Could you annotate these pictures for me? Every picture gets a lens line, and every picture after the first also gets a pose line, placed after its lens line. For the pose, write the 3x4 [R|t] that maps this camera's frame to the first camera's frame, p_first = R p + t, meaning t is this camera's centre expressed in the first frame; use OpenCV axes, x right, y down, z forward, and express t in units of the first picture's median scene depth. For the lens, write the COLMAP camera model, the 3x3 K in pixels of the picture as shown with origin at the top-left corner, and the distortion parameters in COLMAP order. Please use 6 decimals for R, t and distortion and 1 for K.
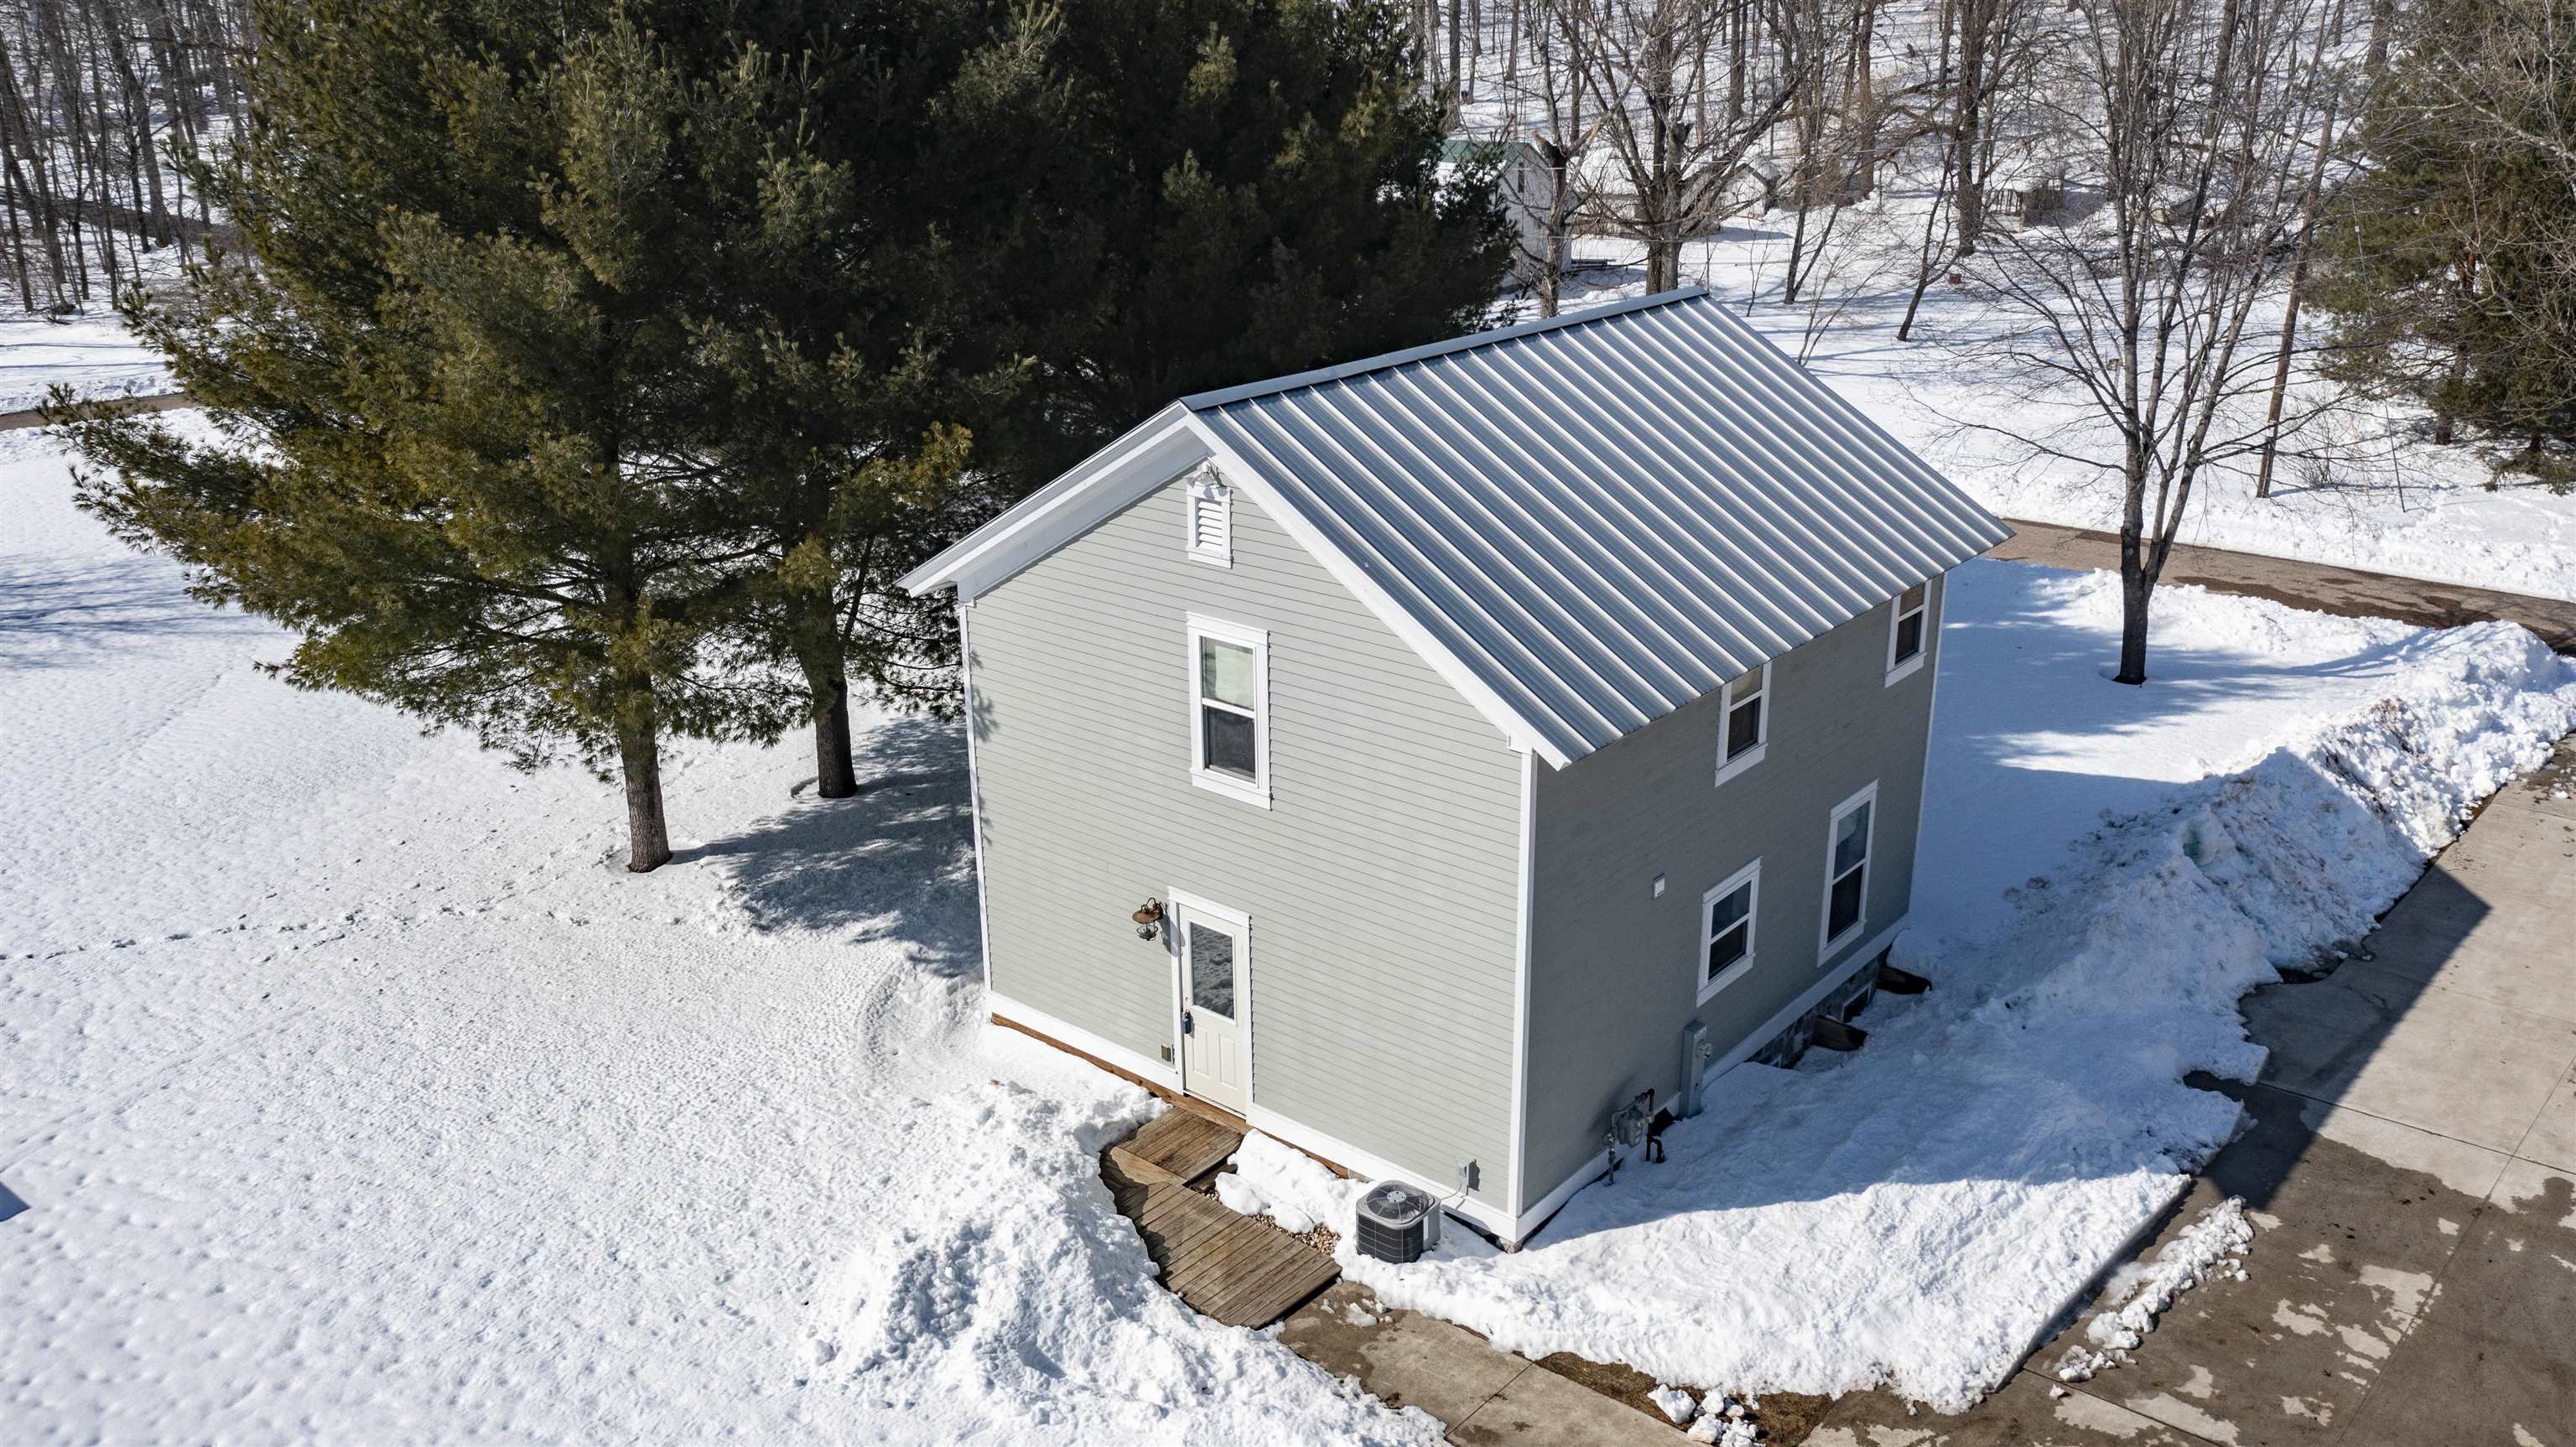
lens RADIAL K [[2026.7, 0, 1288.0], [0, 2026.7, 723.5], [0, 0, 1]] dist [-0.008484, 0.000934]
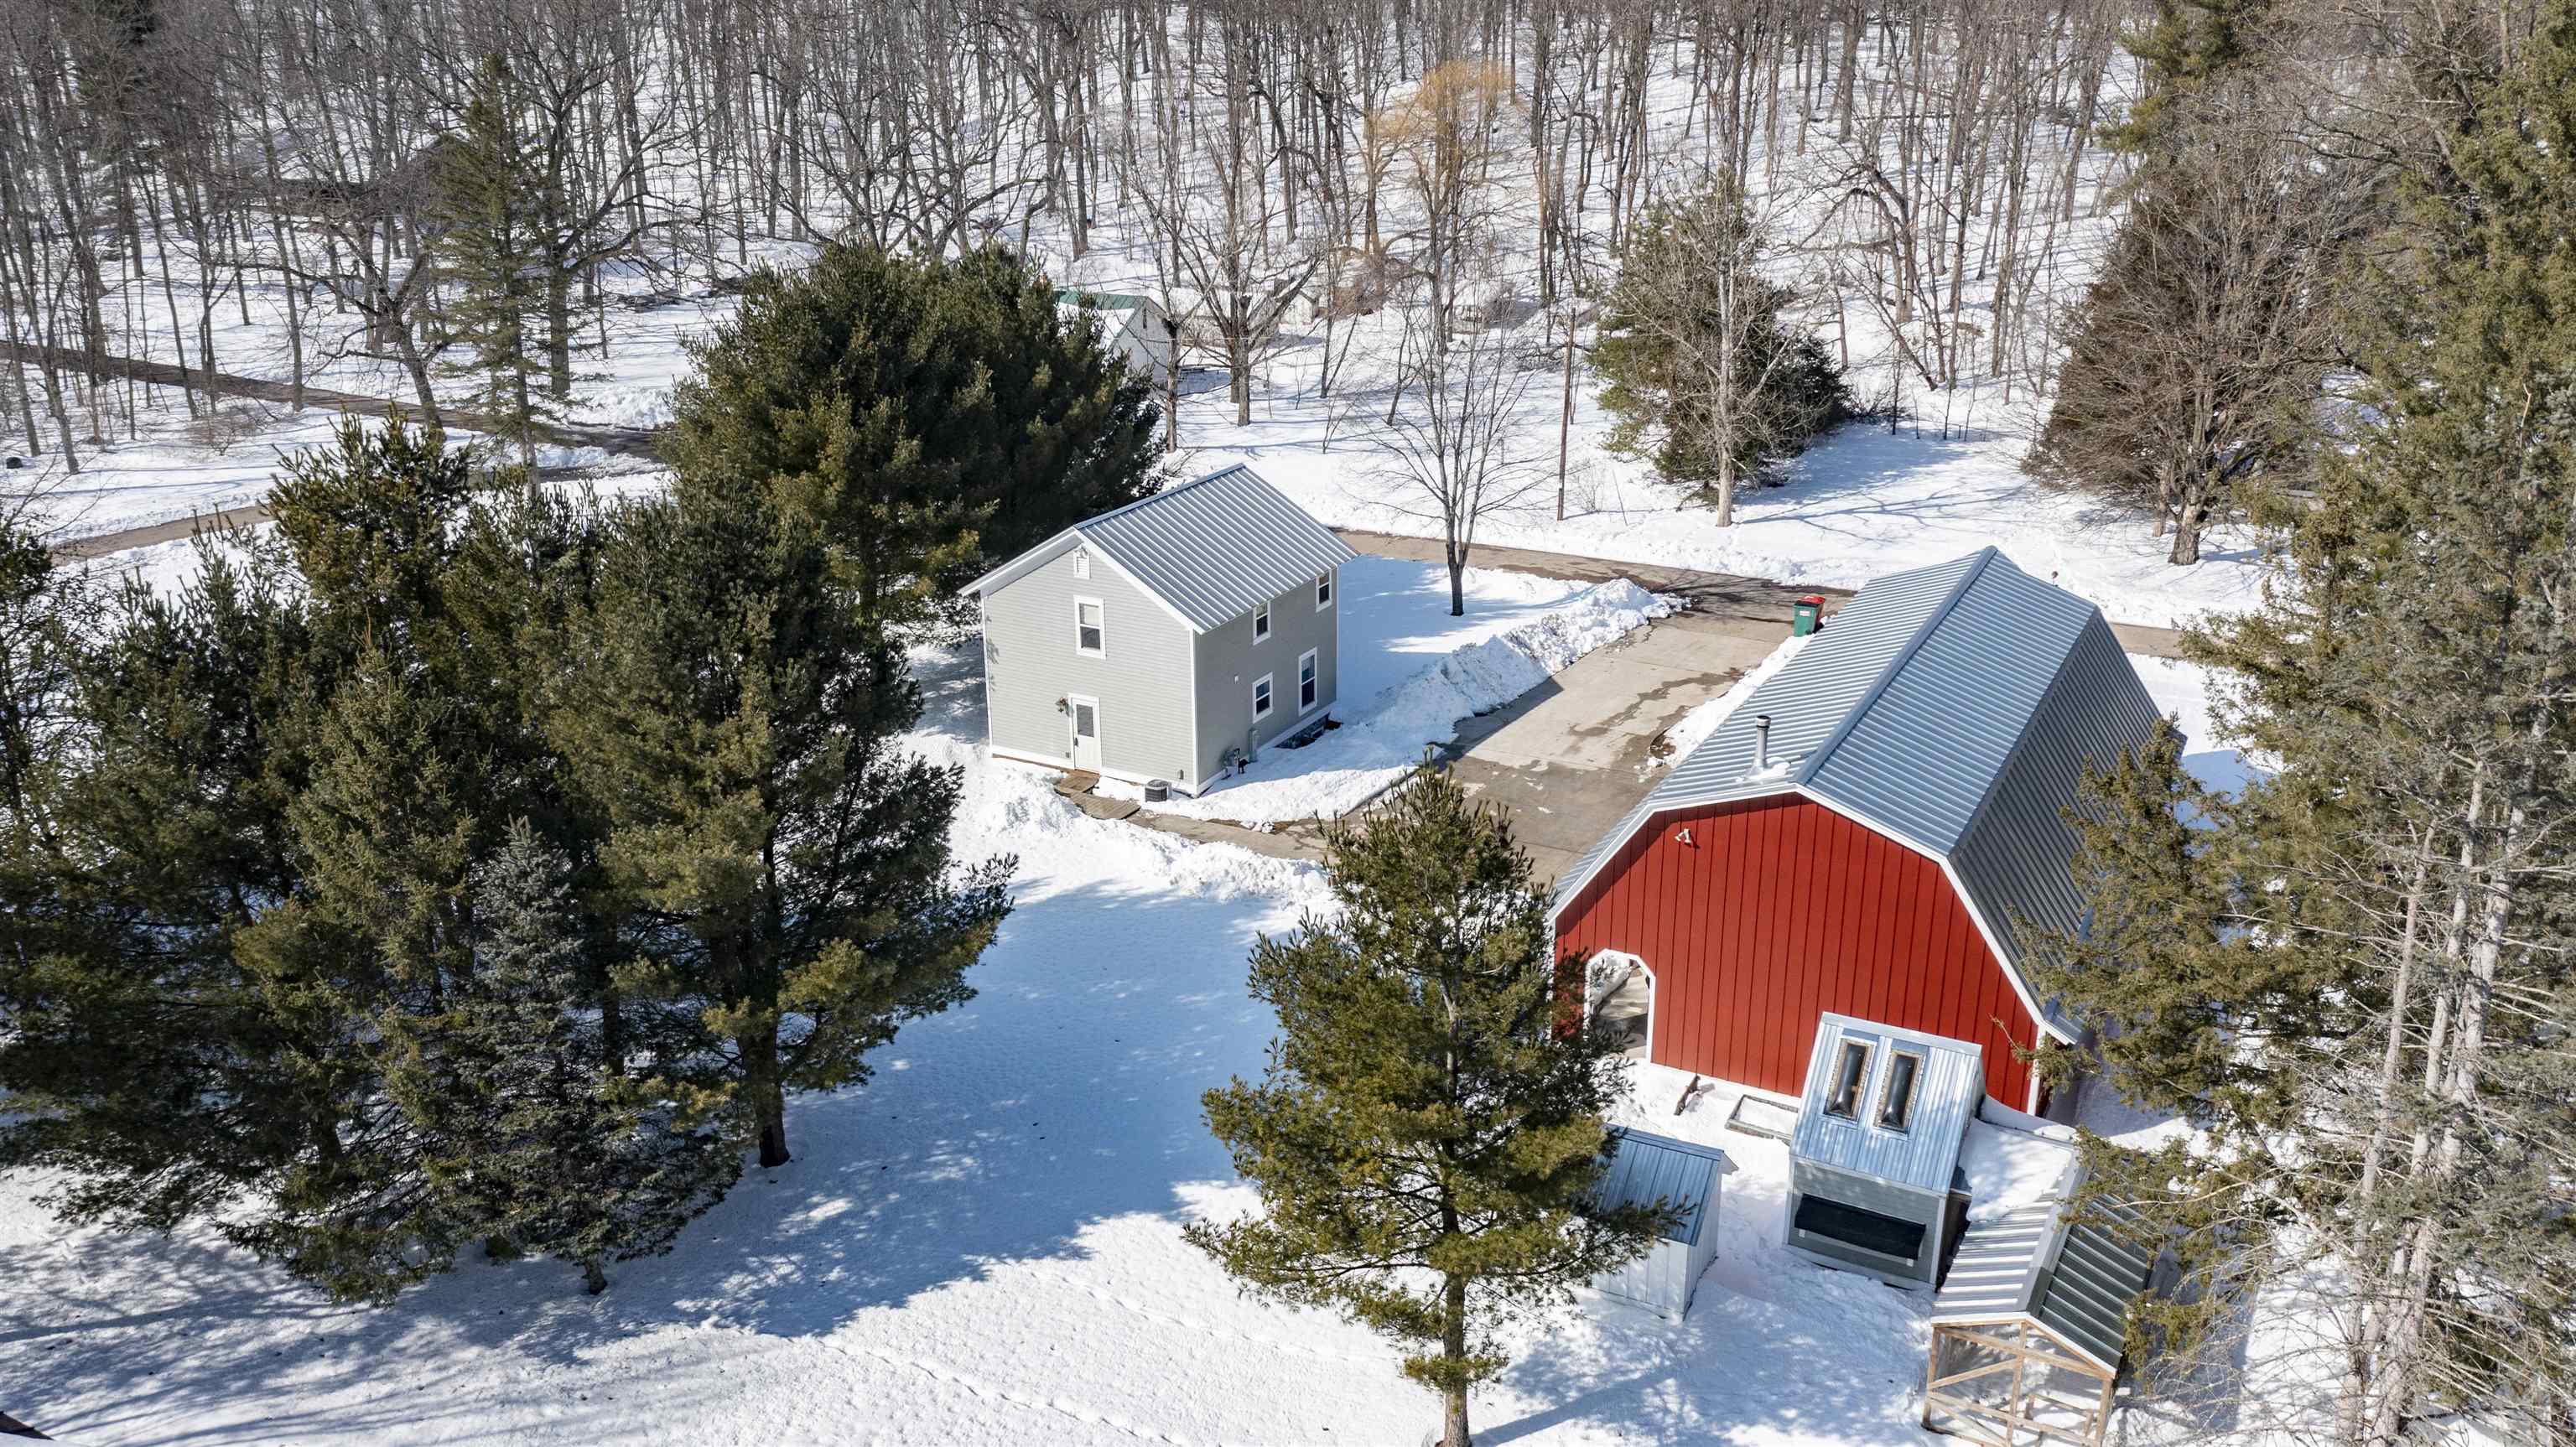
lens RADIAL K [[2026.7, 0, 1288.0], [0, 2026.7, 723.5], [0, 0, 1]] dist [-0.008484, 0.000934]
pose [[0.981122, -0.061204, 0.183451, -0.246588], [0.062503, 0.998044, -0.001300, 0.129352], [-0.183013, 0.012742, 0.983028, -1.632270]]
